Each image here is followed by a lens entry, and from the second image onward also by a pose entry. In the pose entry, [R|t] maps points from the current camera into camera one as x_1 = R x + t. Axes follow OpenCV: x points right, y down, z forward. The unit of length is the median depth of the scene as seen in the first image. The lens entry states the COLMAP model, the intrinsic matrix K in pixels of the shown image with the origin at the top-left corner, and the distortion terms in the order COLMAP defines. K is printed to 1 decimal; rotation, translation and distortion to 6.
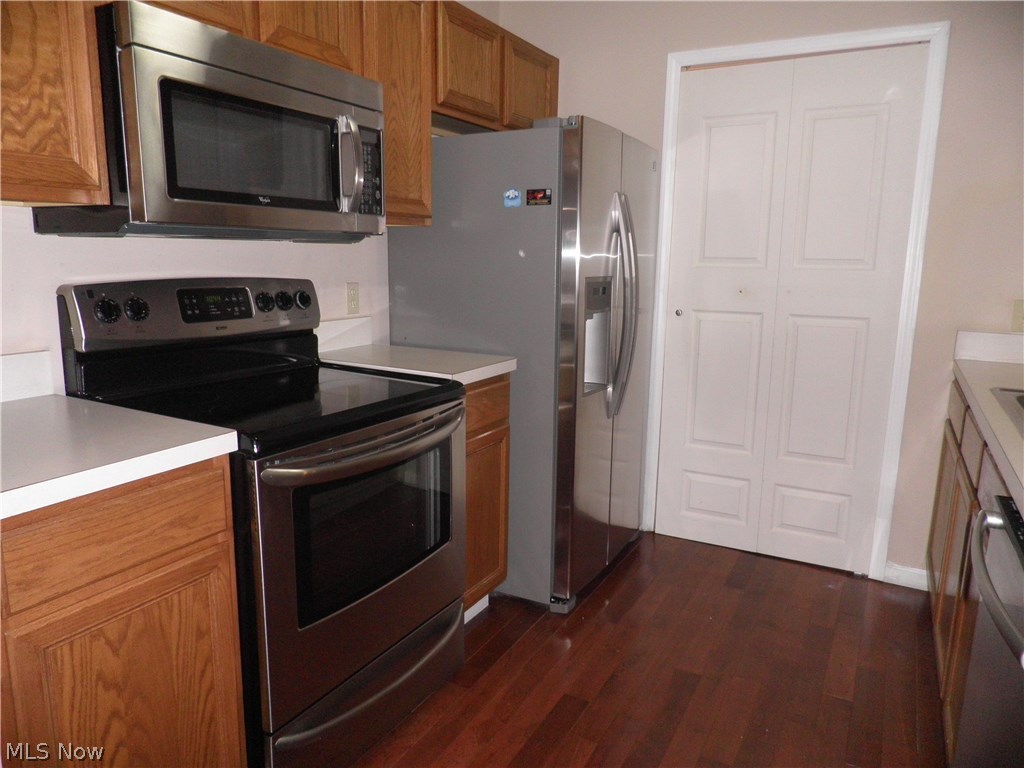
lens RADIAL K [[704.4, 0, 512.0], [0, 704.4, 384.0], [0, 0, 1]] dist [-0.020742, 0.006652]
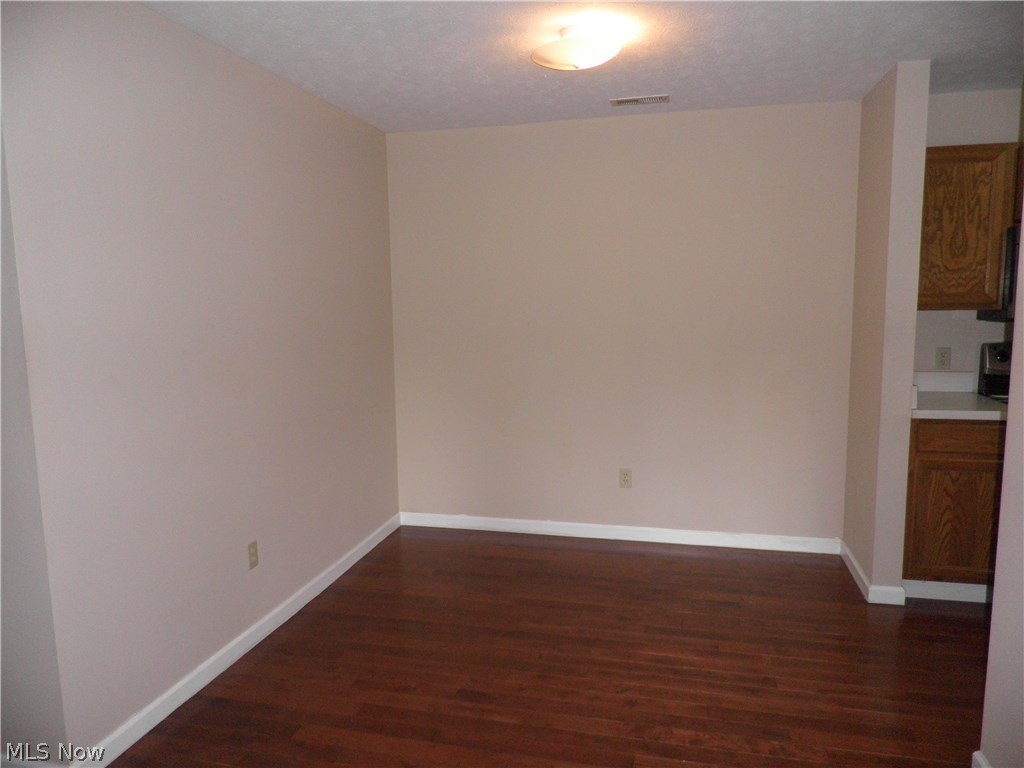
lens RADIAL K [[704.4, 0, 512.0], [0, 704.4, 384.0], [0, 0, 1]] dist [-0.020742, 0.006652]
pose [[0.248638, 0.102134, -0.963197, 0.772756], [-0.159715, 0.985136, 0.063232, 0.058159], [0.955338, 0.138115, 0.261255, -0.675480]]
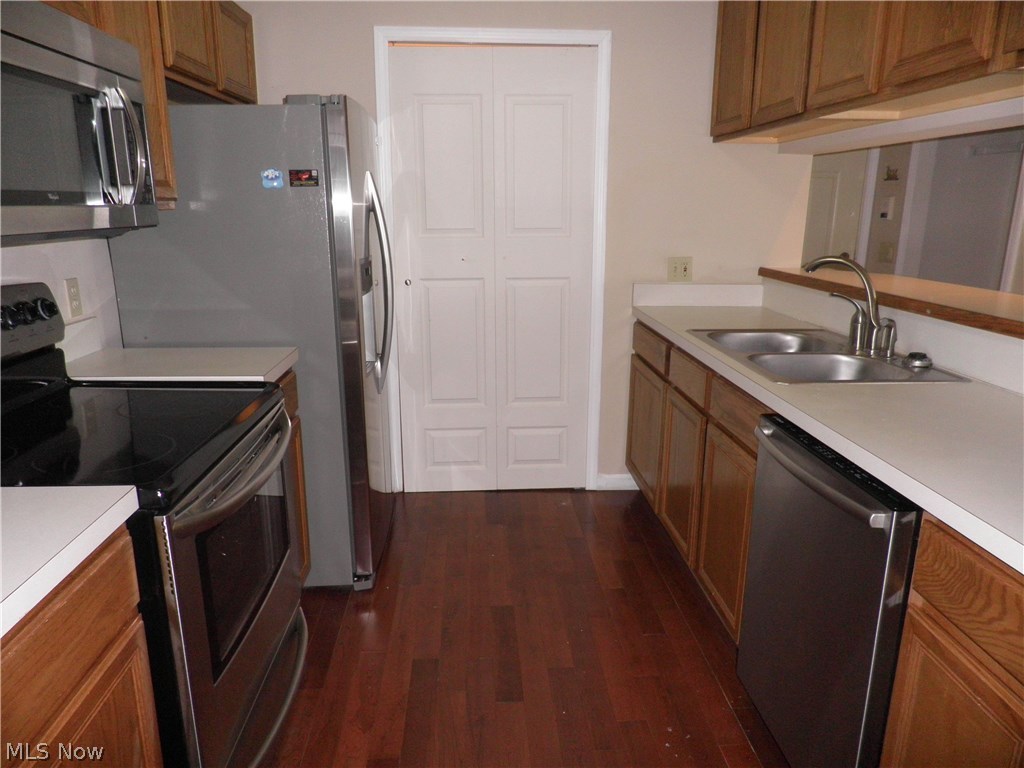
lens RADIAL K [[704.4, 0, 512.0], [0, 704.4, 384.0], [0, 0, 1]] dist [-0.020742, 0.006652]
pose [[0.845976, -0.143740, 0.513482, -0.248370], [0.106606, 0.989132, 0.101253, -0.053966], [-0.522456, -0.030917, 0.852105, 0.028326]]
